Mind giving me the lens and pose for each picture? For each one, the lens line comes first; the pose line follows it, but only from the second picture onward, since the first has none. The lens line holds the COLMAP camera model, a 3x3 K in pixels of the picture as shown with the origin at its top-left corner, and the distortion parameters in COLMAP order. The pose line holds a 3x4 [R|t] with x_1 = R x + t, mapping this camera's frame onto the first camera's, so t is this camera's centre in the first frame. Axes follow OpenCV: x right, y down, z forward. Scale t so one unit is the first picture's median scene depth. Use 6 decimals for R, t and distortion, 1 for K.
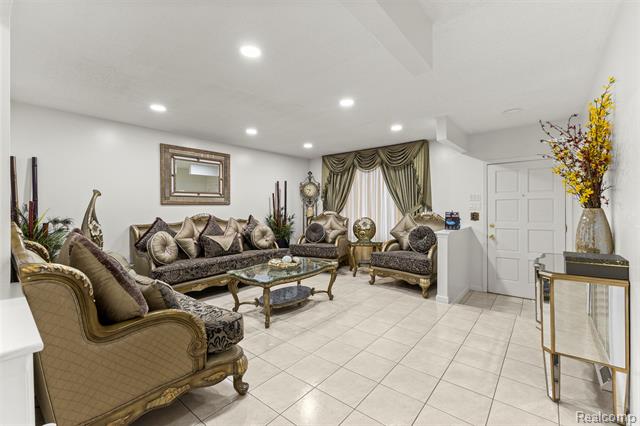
lens RADIAL K [[280.6, 0, 322.5], [0, 280.6, 211.5], [0, 0, 1]] dist [0.007511, -0.001776]
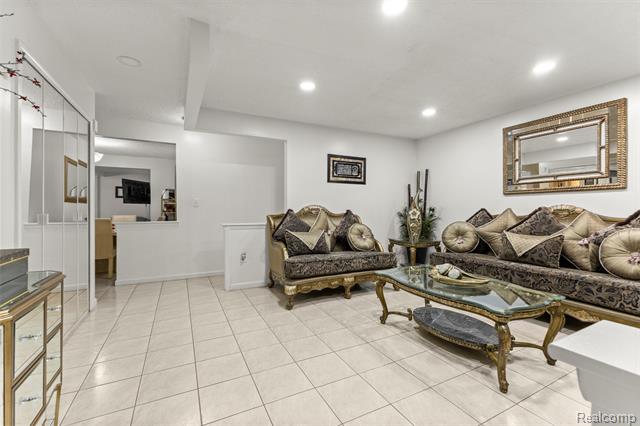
lens RADIAL K [[280.6, 0, 322.5], [0, 280.6, 213.9], [0, 0, 1]] dist [0.007511, -0.001776]
pose [[-0.414185, 0.036888, -0.909445, 0.542004], [0.008959, 0.999295, 0.036453, -0.000581], [0.910148, 0.006951, -0.414224, 0.868079]]
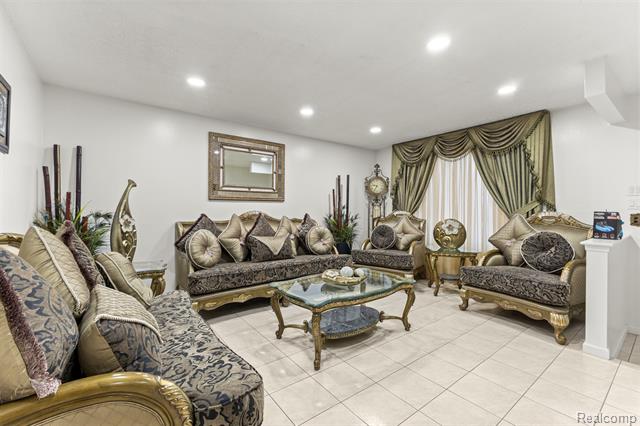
lens RADIAL K [[280.6, 0, 317.6], [0, 280.6, 211.4], [0, 0, 1]] dist [0.007511, -0.001776]
pose [[0.970360, 0.010669, -0.241430, -0.020978], [-0.013384, 0.999864, -0.009606, 0.016706], [0.241294, 0.012552, 0.970371, 0.221943]]
